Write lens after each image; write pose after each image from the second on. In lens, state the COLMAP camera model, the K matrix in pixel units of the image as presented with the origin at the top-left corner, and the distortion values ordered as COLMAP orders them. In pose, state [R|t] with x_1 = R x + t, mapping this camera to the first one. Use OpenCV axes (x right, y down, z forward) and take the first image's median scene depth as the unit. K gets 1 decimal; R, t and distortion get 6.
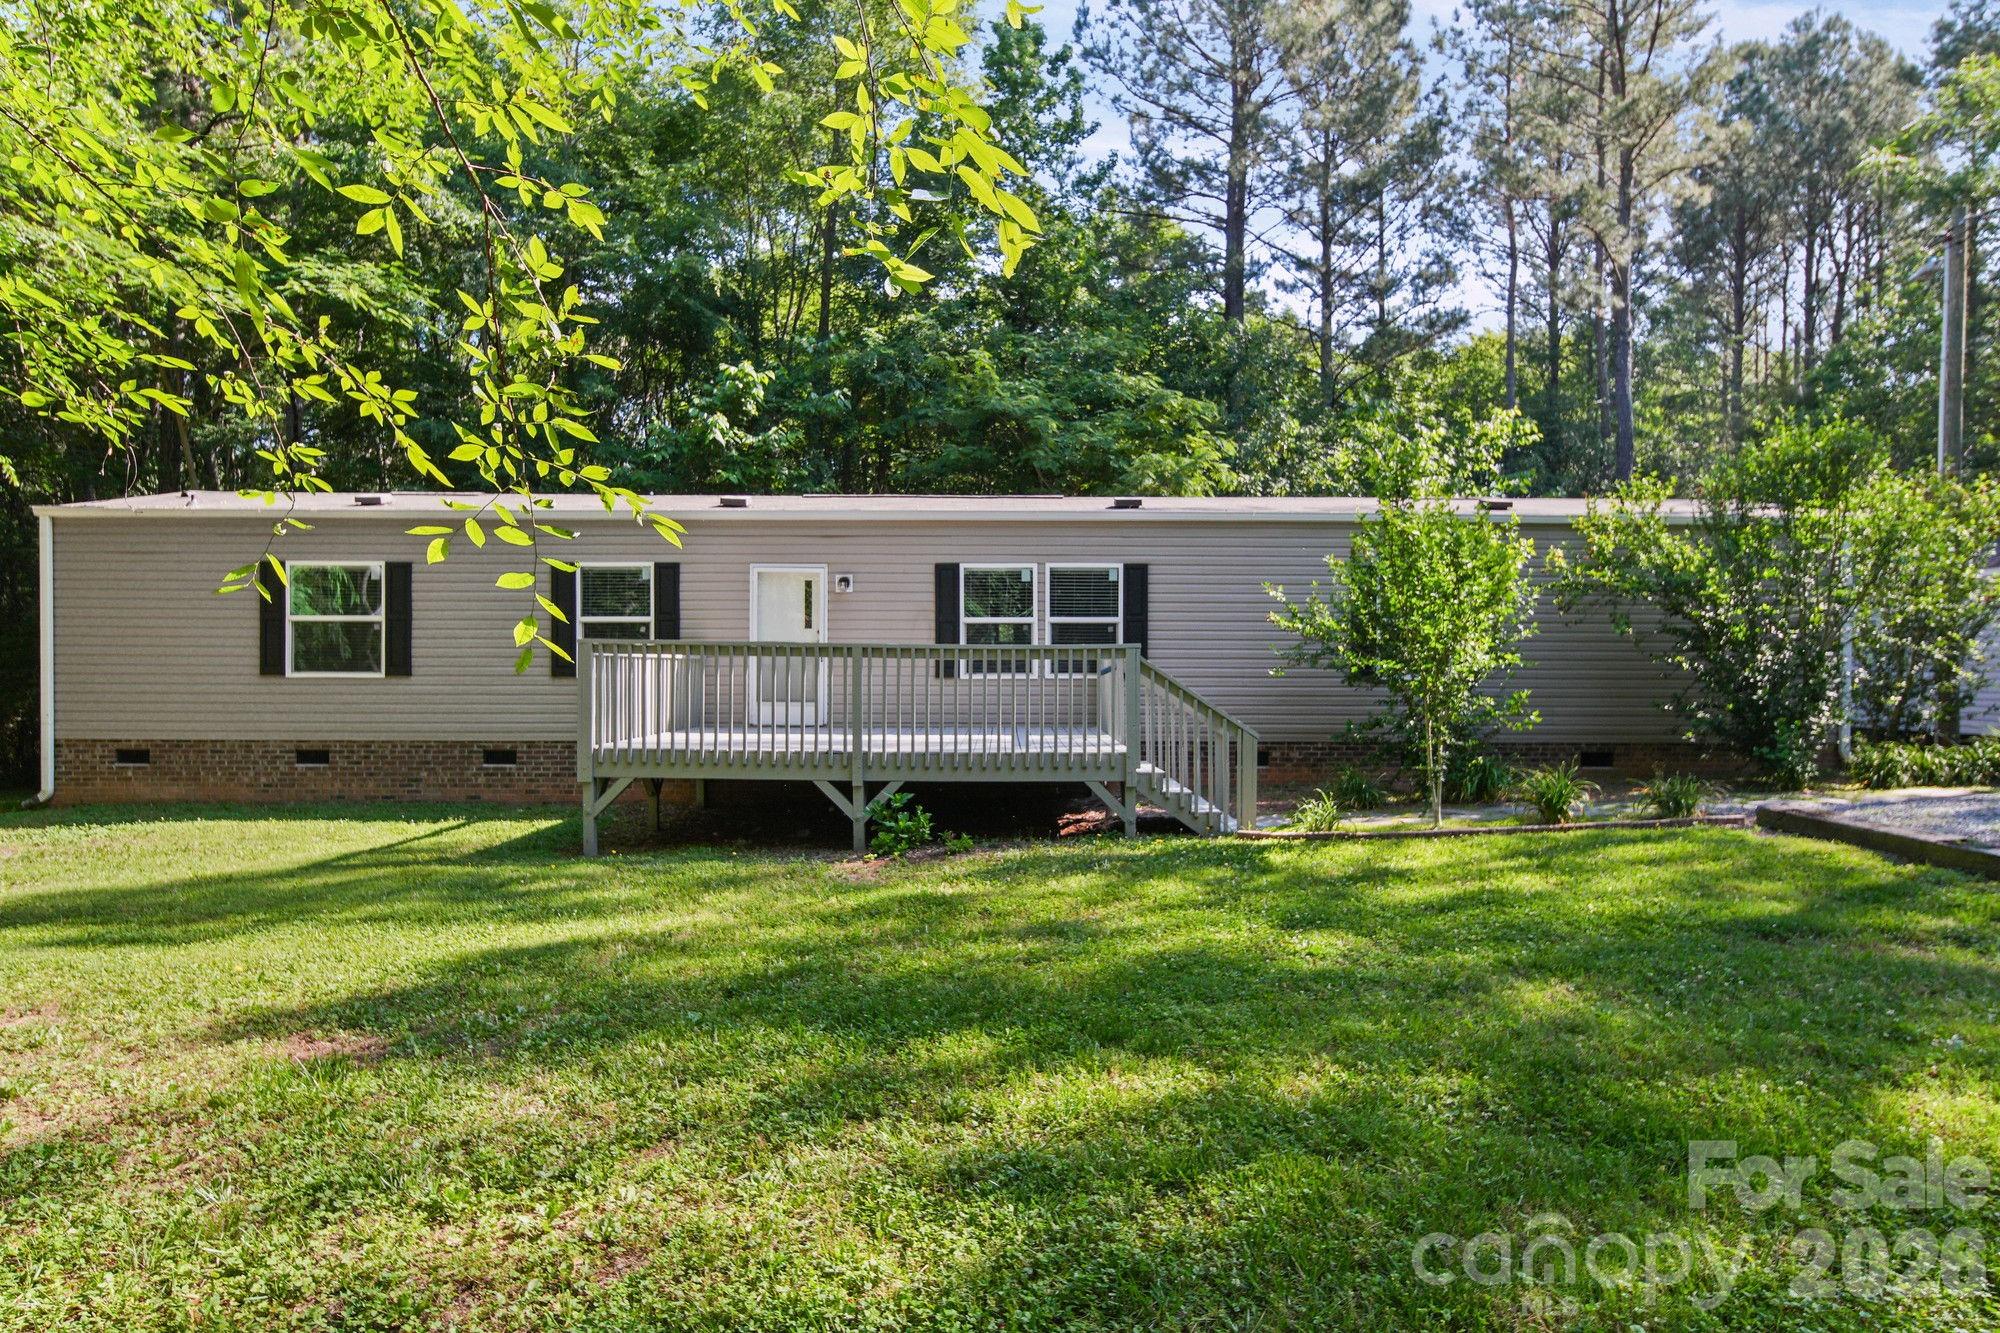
lens RADIAL K [[716.5, 0, 1008.8], [0, 716.5, 649.8], [0, 0, 1]] dist [-0.000510, -0.000215]
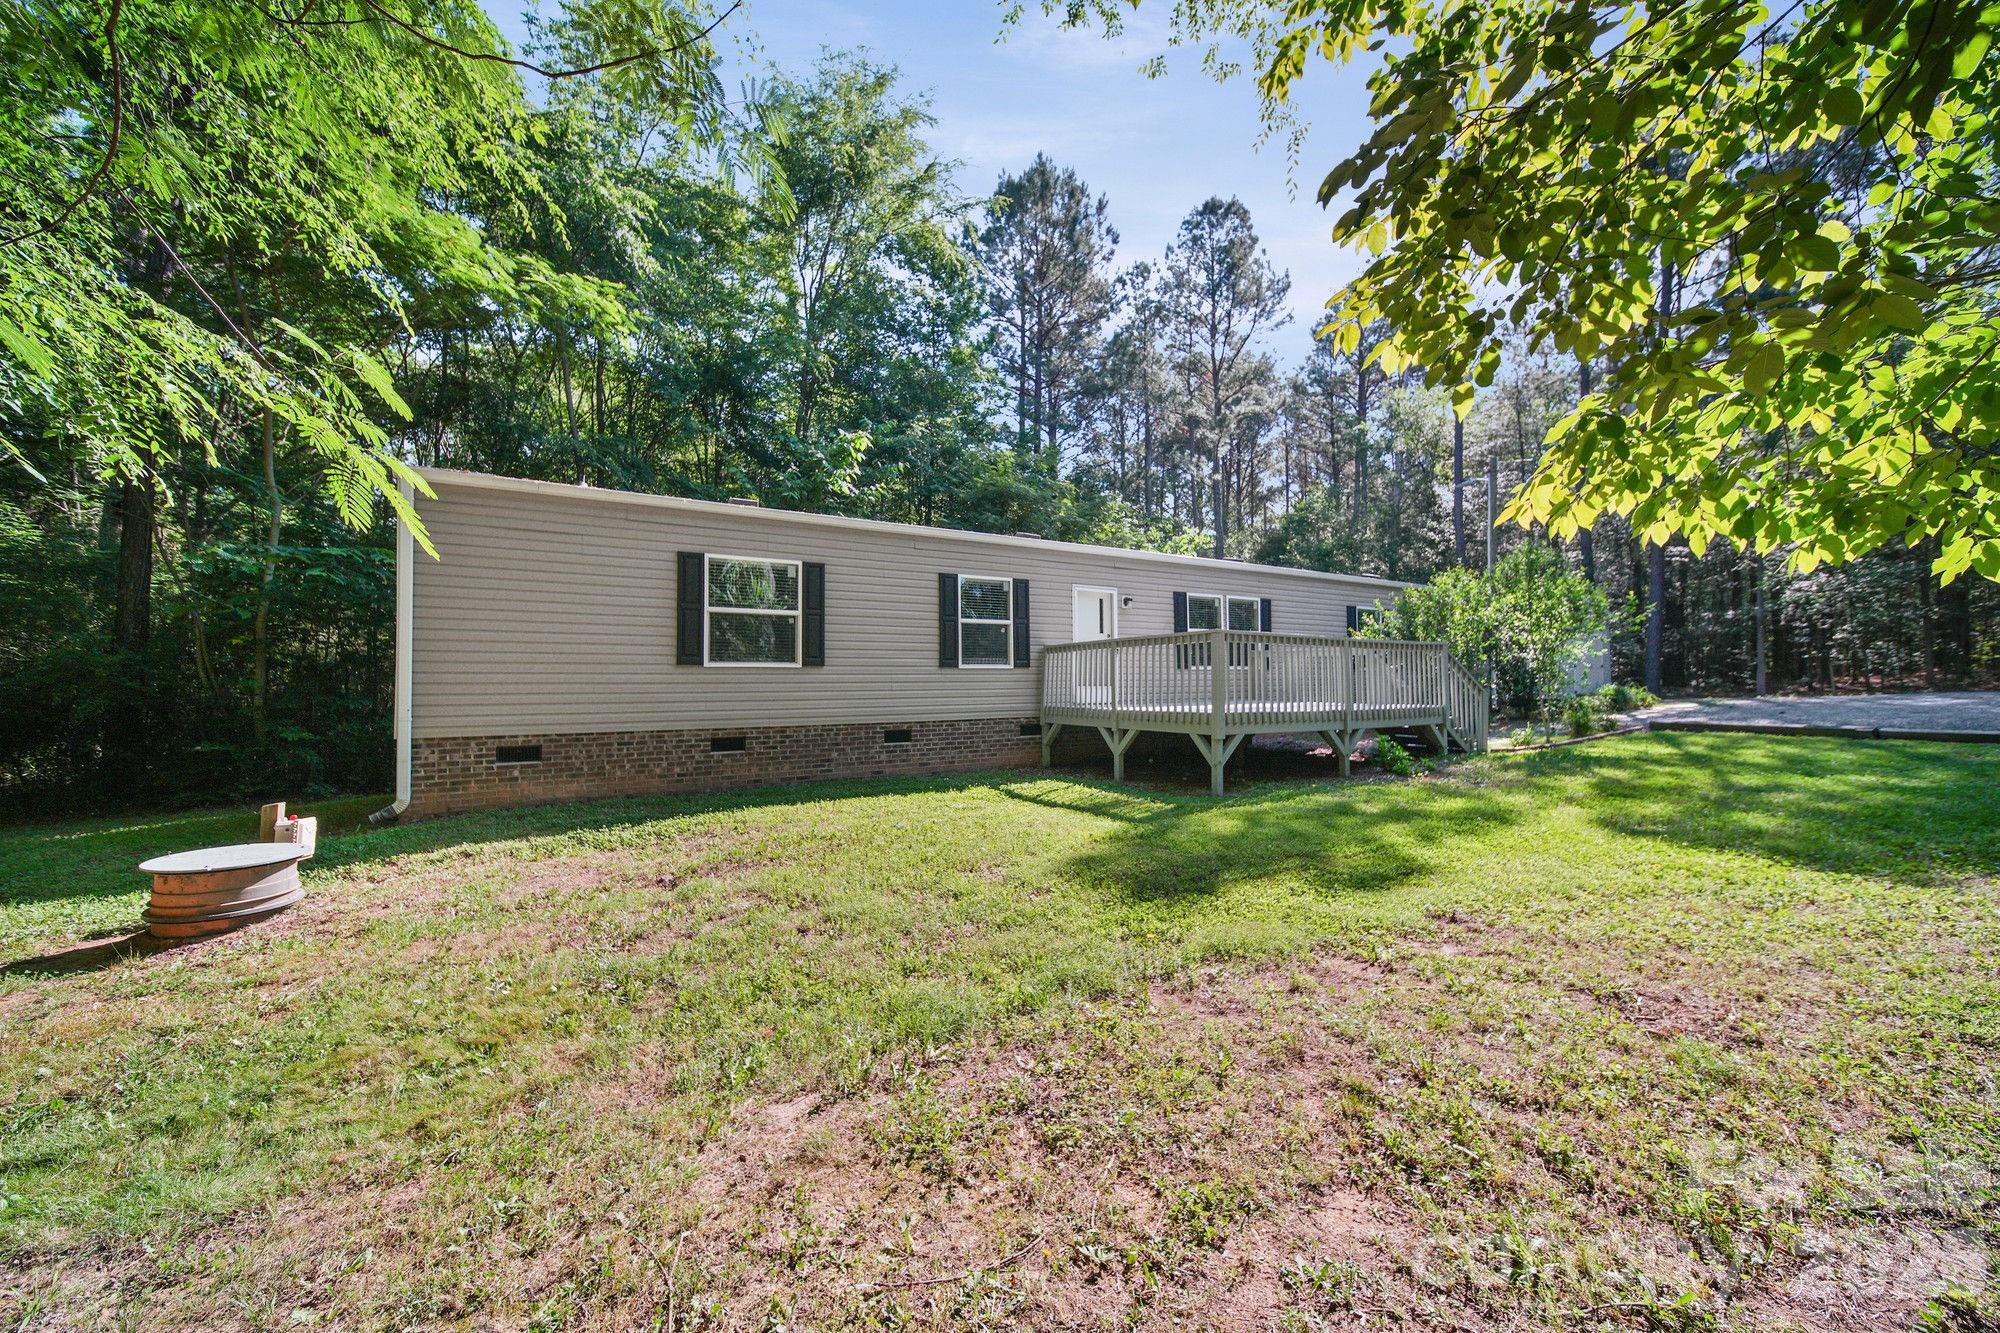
lens RADIAL K [[716.5, 0, 1008.8], [0, 716.5, 649.8], [0, 0, 1]] dist [-0.000510, -0.000215]
pose [[0.863115, 0.014964, 0.504785, -1.147407], [-0.016418, 0.999864, -0.001566, 0.008065], [-0.504740, -0.006936, 0.863244, -0.097404]]
